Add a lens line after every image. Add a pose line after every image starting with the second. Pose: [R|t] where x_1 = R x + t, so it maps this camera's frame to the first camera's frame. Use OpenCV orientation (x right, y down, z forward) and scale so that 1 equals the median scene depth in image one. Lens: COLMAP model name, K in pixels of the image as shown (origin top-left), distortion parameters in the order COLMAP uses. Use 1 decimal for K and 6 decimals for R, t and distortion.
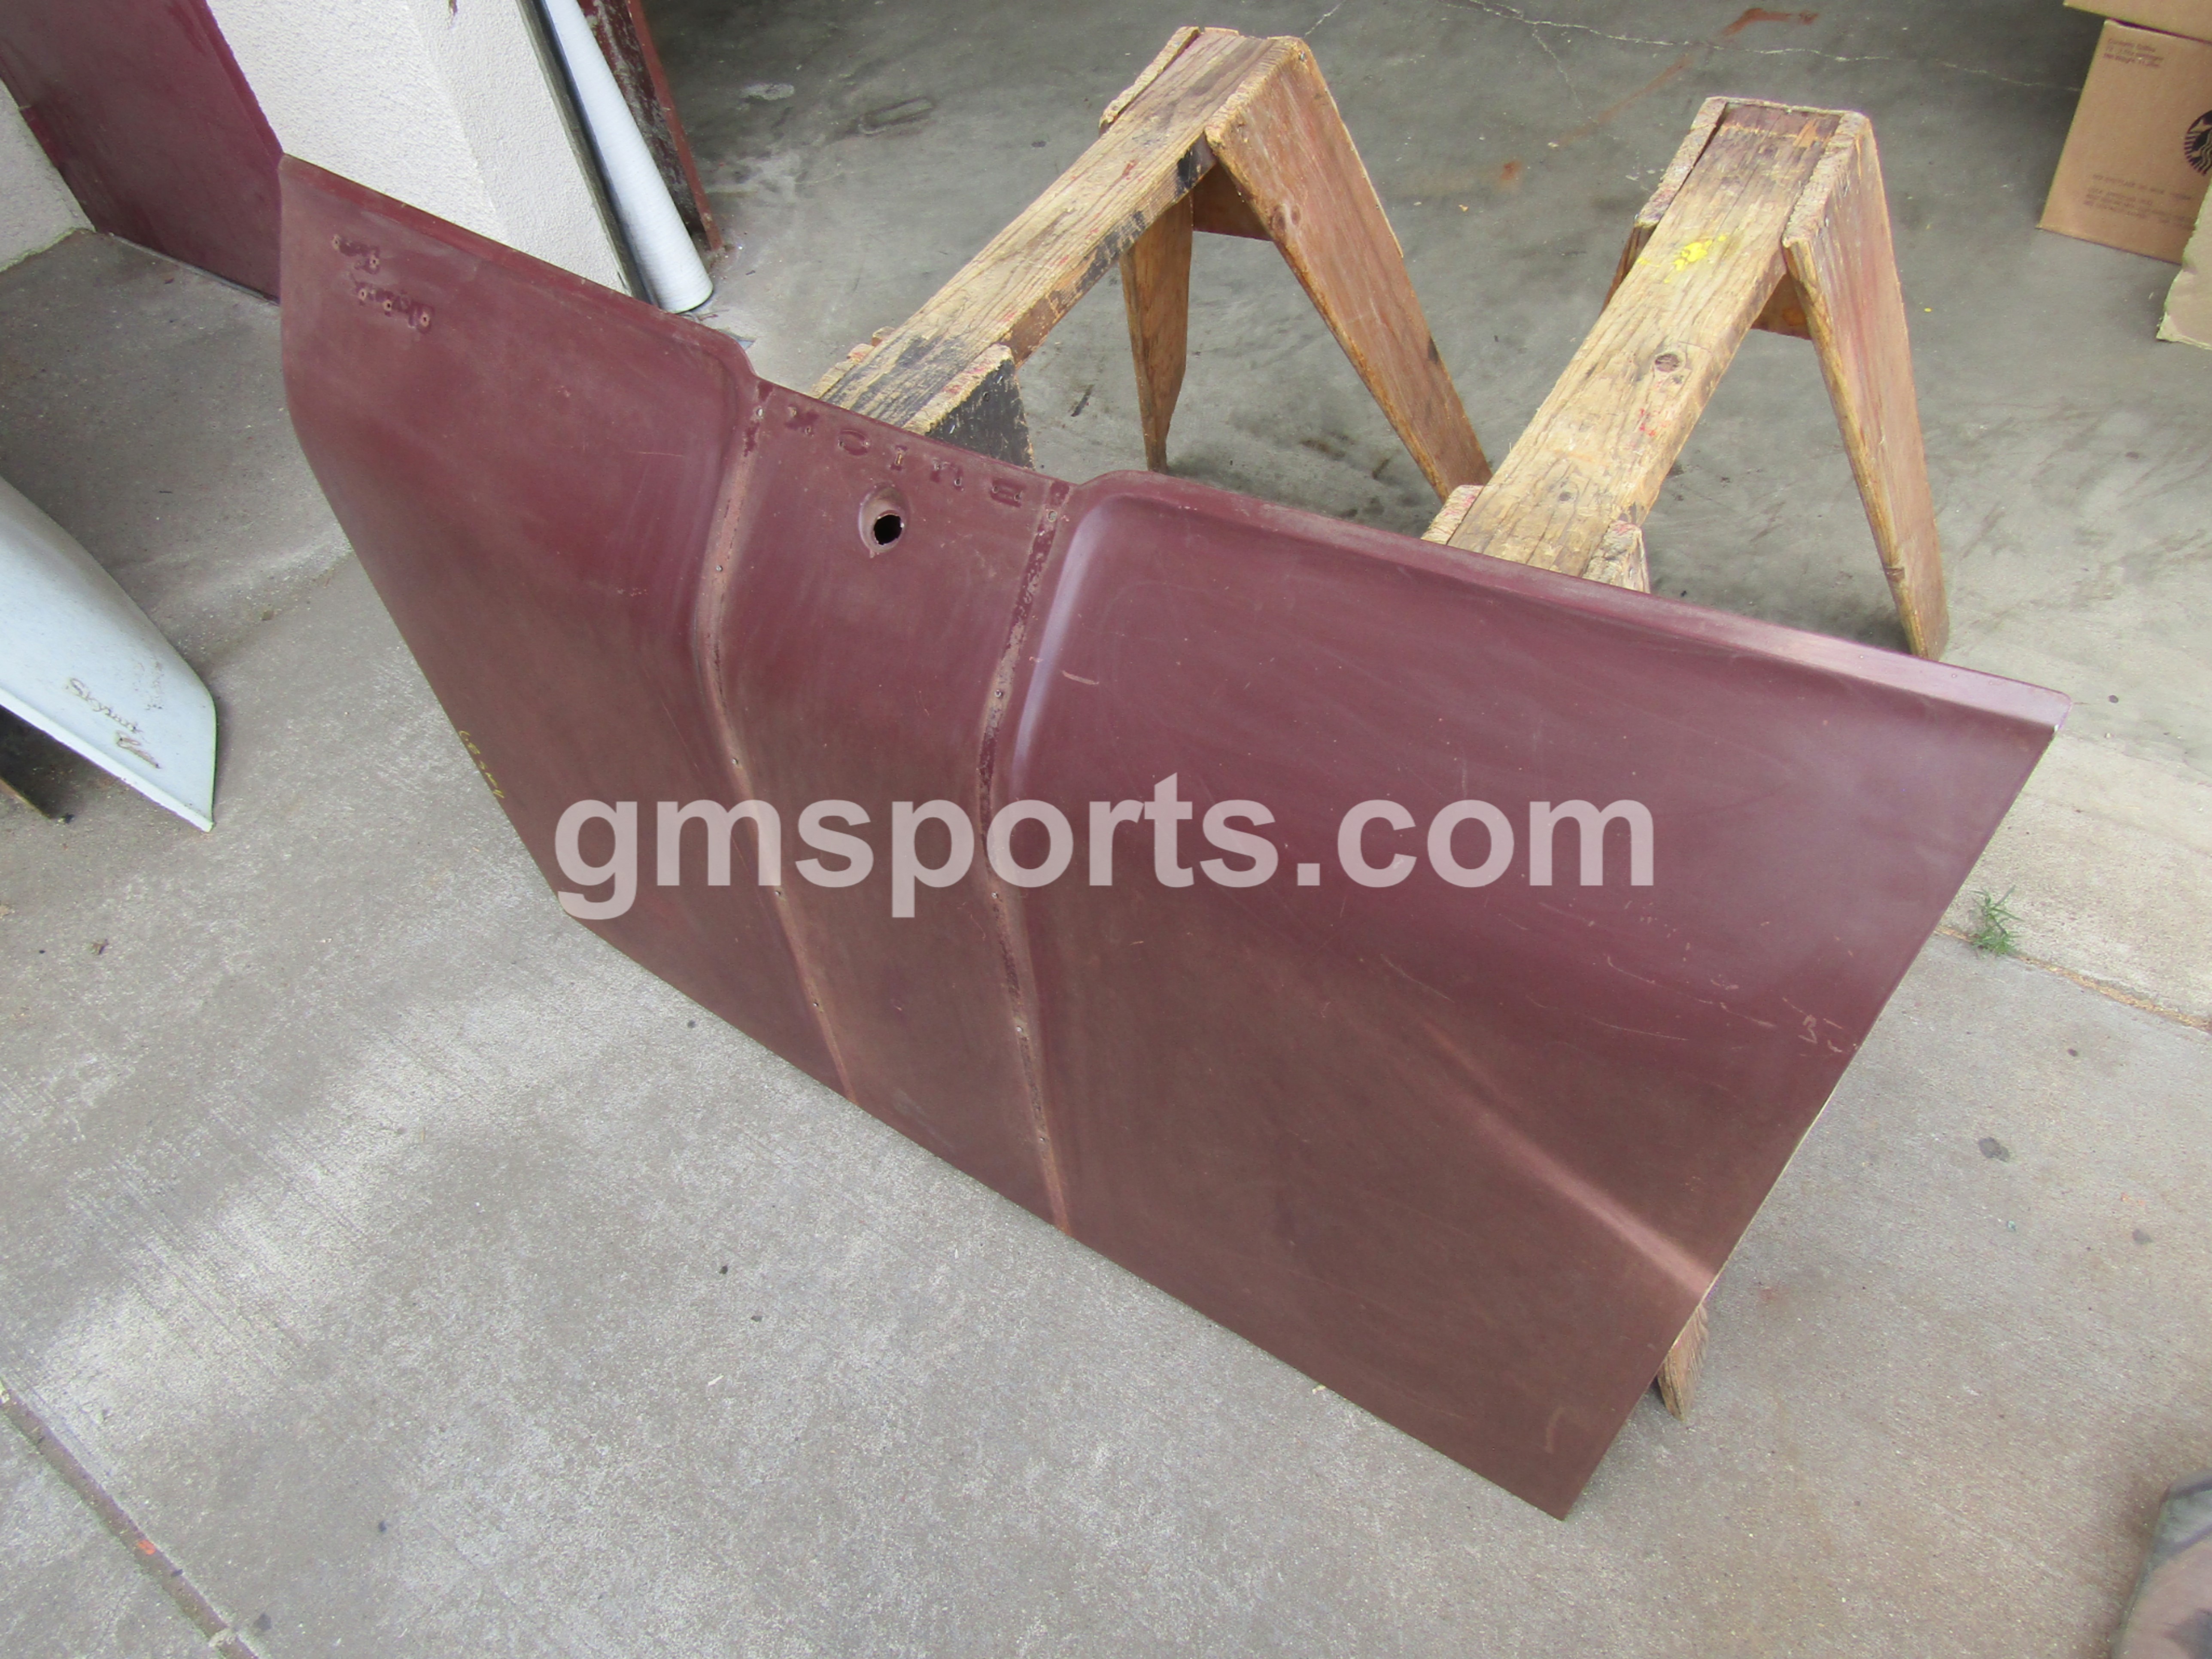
lens RADIAL K [[1574.3, 0, 1099.2], [0, 1574.3, 823.7], [0, 0, 1]] dist [-0.010002, 0.003995]
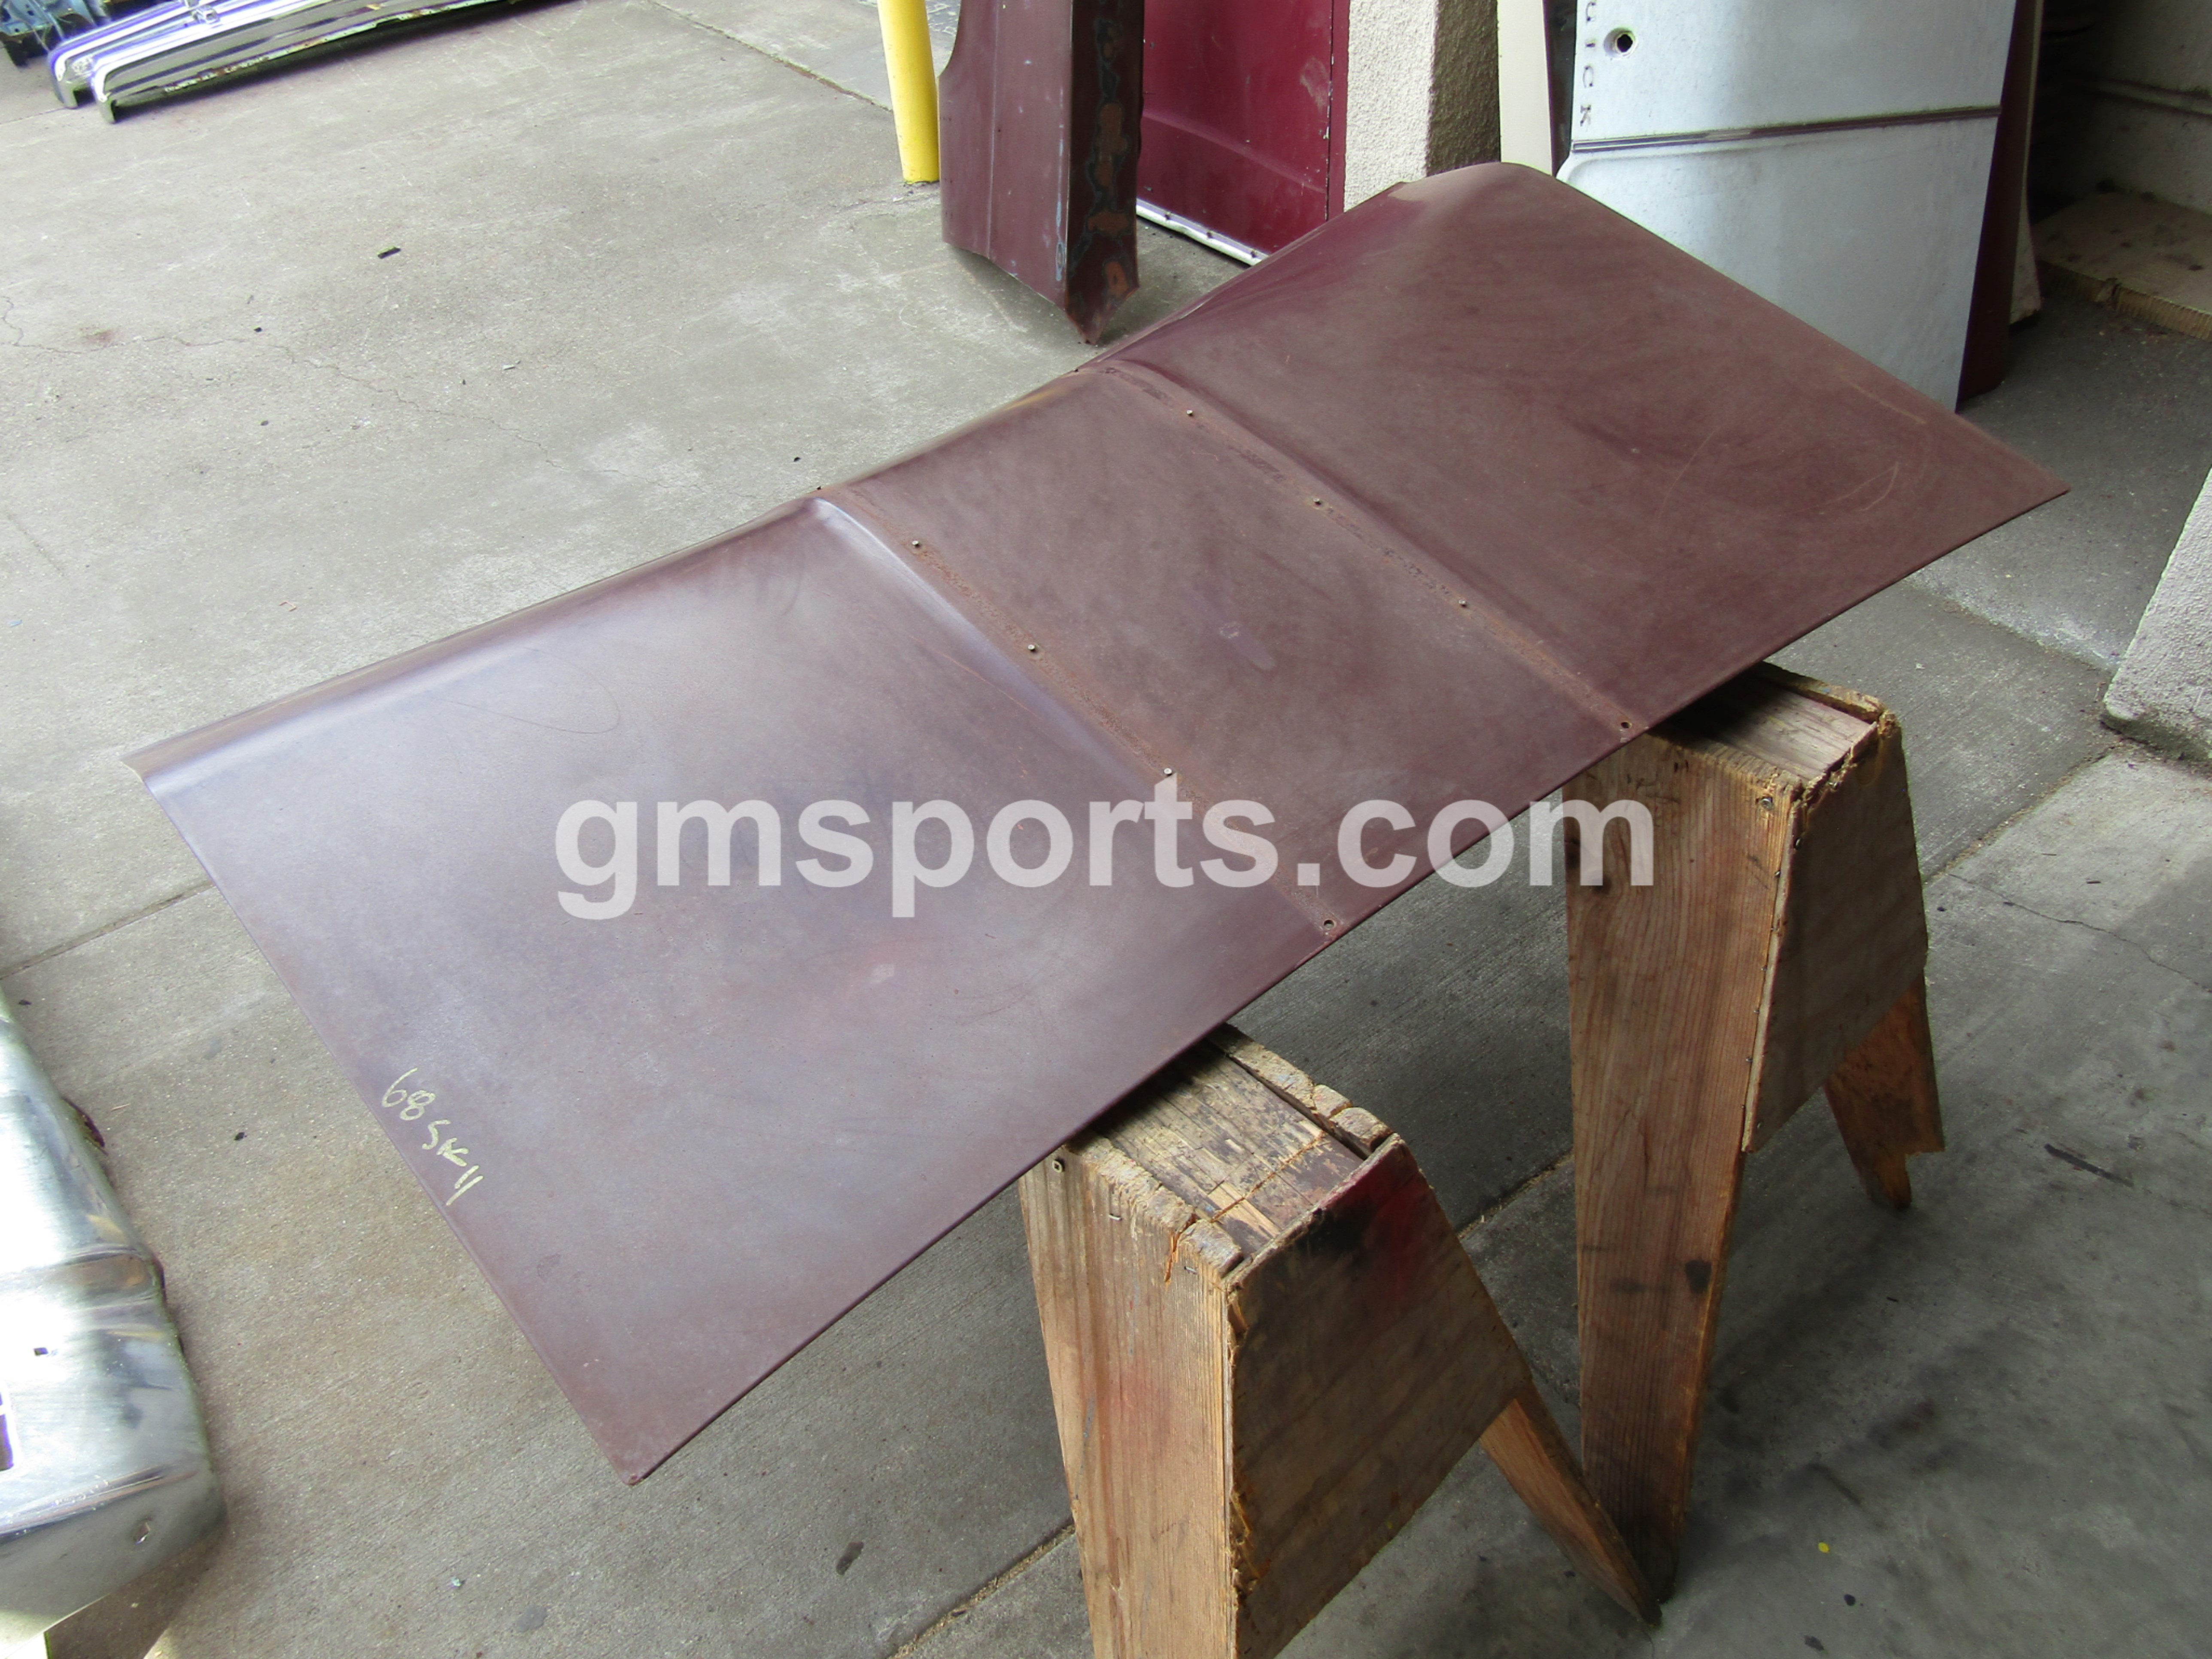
lens RADIAL K [[1574.3, 0, 1092.5], [0, 1574.3, 838.2], [0, 0, 1]] dist [-0.010002, 0.003995]
pose [[-0.302067, 0.747396, -0.591739, 0.611017], [-0.646425, 0.295628, 0.703376, -0.754567], [0.700635, 0.594982, 0.393836, 0.517434]]
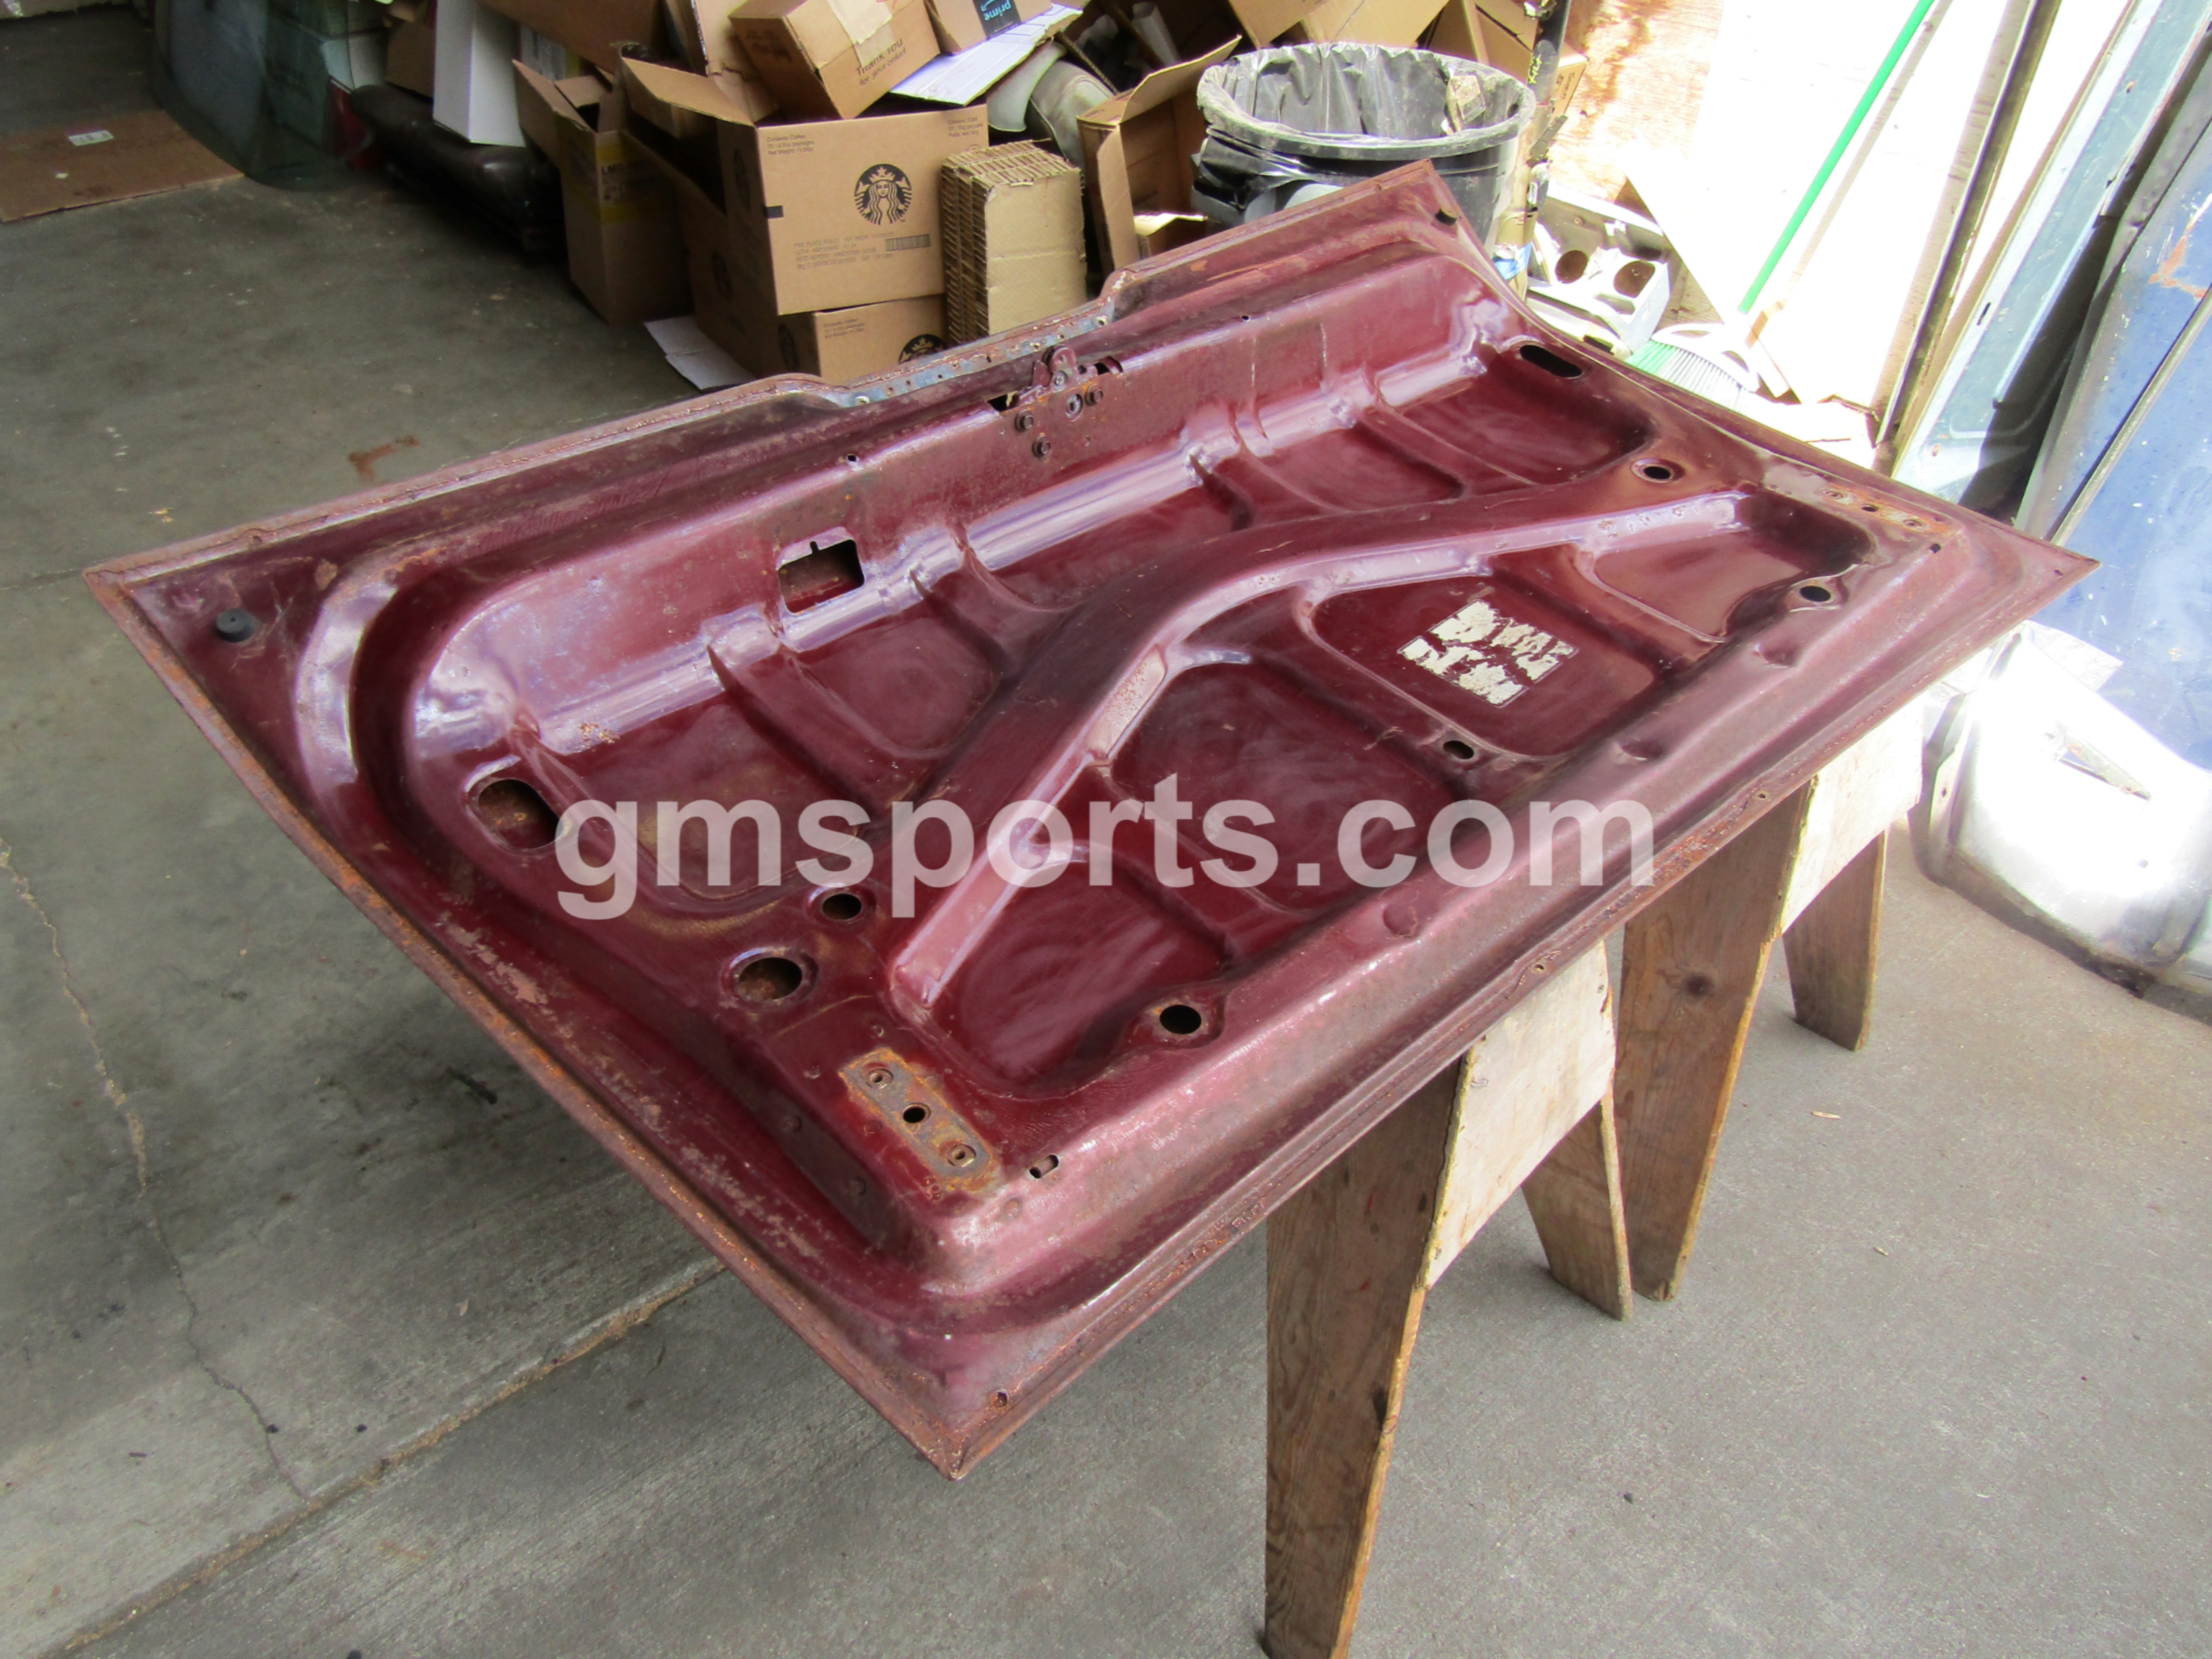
lens RADIAL K [[1574.3, 0, 1109.1], [0, 1574.3, 834.2], [0, 0, 1]] dist [-0.010002, 0.003995]
pose [[0.249295, -0.520841, 0.816441, -0.705588], [0.691949, 0.685626, 0.226107, -0.459862], [-0.677539, 0.508568, 0.531319, 0.511759]]
